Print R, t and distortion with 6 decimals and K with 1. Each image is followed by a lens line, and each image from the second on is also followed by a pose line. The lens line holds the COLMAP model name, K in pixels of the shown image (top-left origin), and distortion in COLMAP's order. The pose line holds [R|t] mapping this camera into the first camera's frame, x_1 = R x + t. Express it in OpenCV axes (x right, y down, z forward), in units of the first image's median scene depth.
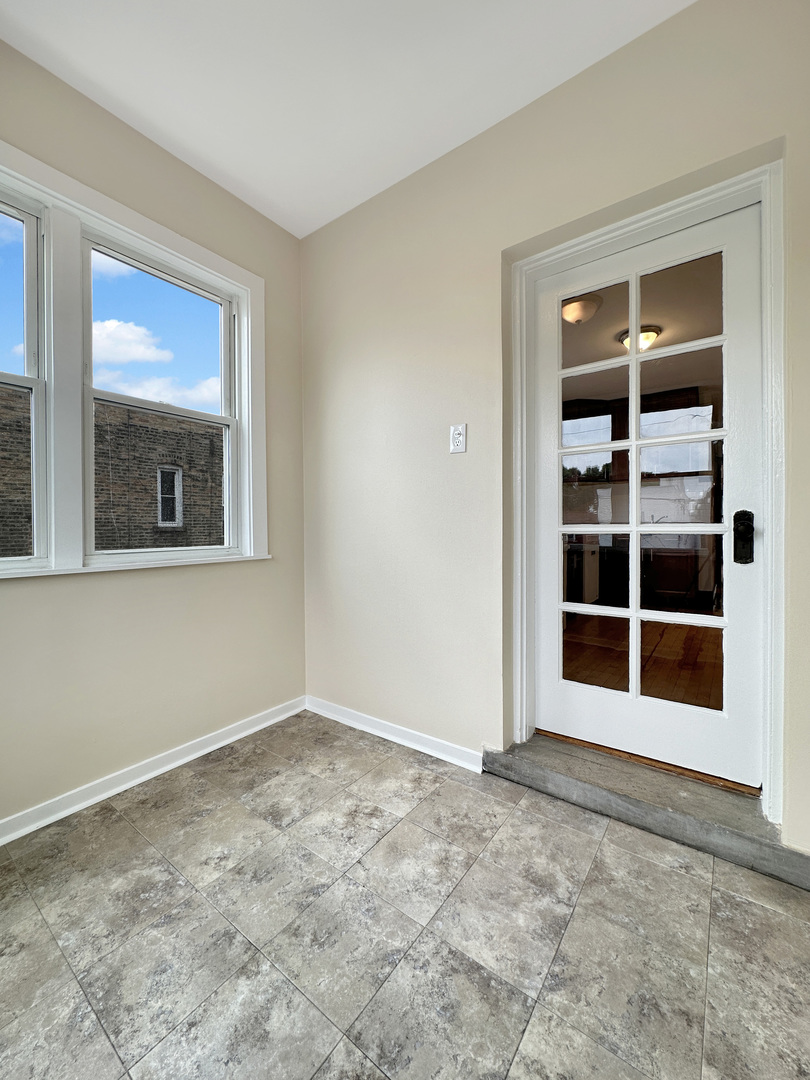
lens RADIAL K [[440.2, 0, 404.5], [0, 440.2, 522.9], [0, 0, 1]] dist [-0.002632, 0.001295]
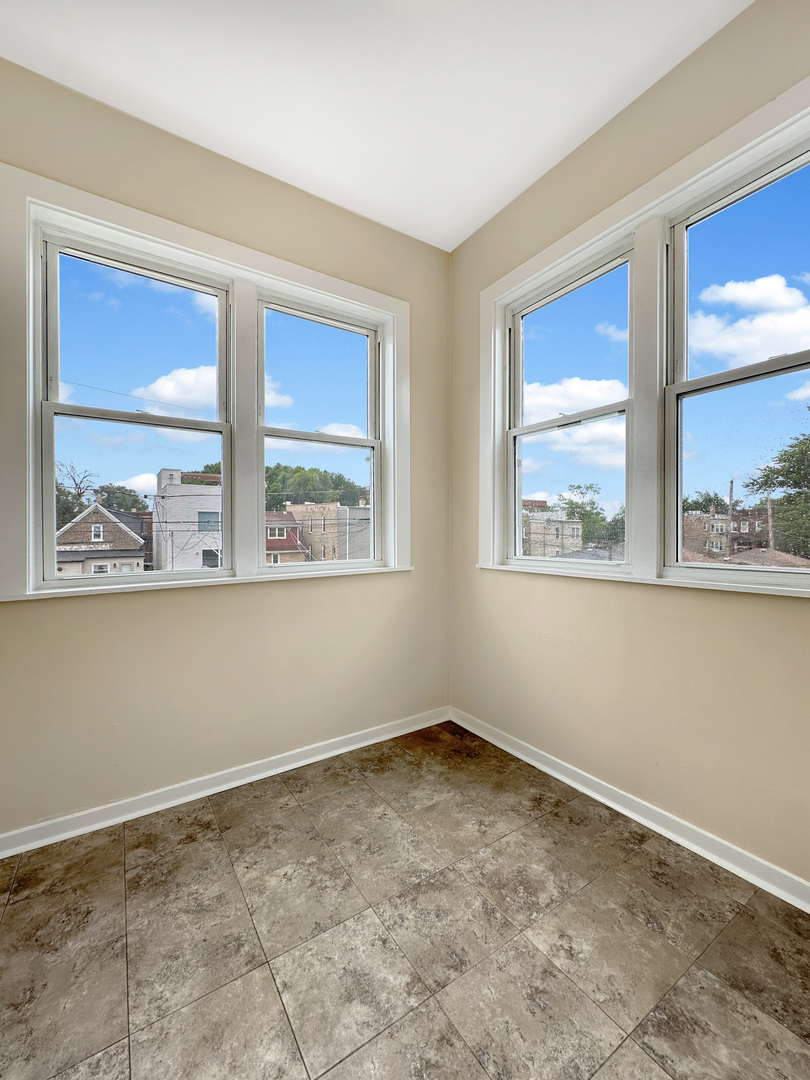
lens RADIAL K [[440.2, 0, 398.9], [0, 440.2, 534.1], [0, 0, 1]] dist [-0.002632, 0.001295]
pose [[-0.345002, 0.006123, -0.938582, 0.501563], [0.012177, 0.999924, 0.002047, -0.005798], [0.938523, -0.010723, -0.345050, 1.126881]]
